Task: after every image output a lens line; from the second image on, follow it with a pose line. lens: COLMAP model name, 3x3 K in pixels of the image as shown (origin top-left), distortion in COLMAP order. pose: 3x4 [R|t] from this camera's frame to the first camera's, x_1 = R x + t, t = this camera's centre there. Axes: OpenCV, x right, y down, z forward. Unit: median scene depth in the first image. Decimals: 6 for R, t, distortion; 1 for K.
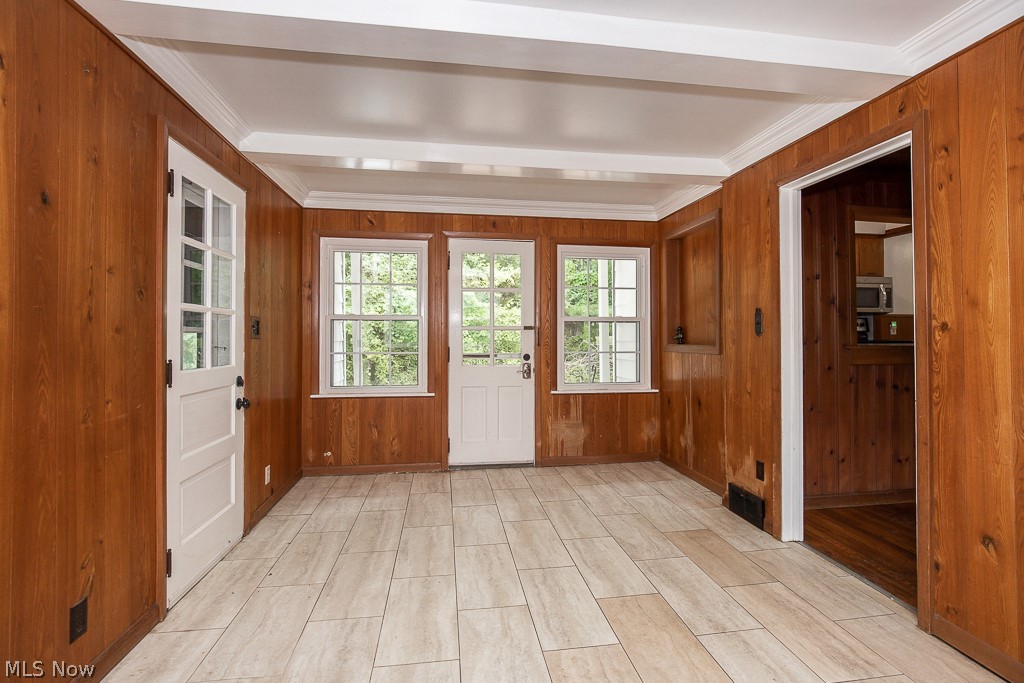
lens RADIAL K [[461.7, 0, 512.0], [0, 461.7, 331.6], [0, 0, 1]] dist [-0.000117, 0.000231]
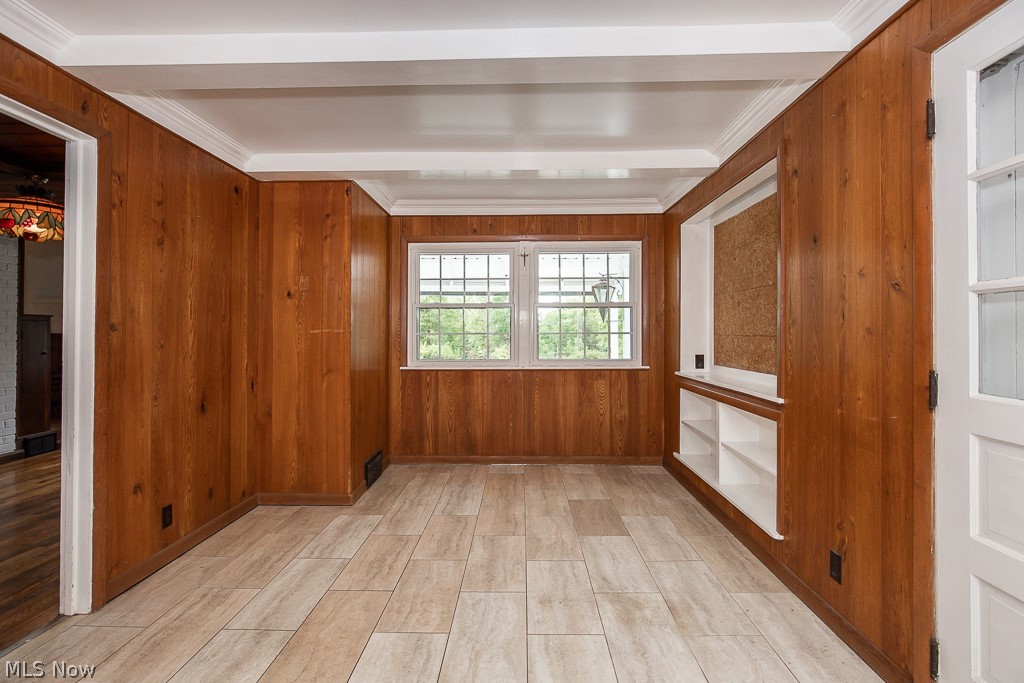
lens RADIAL K [[466.2, 0, 510.7], [0, 466.2, 343.8], [0, 0, 1]] dist [-0.002346, 0.000577]
pose [[-0.985205, -0.002973, 0.171356, -0.262087], [-0.000367, 0.999884, 0.015235, 0.011733], [-0.171381, 0.014946, -0.985091, 2.077966]]
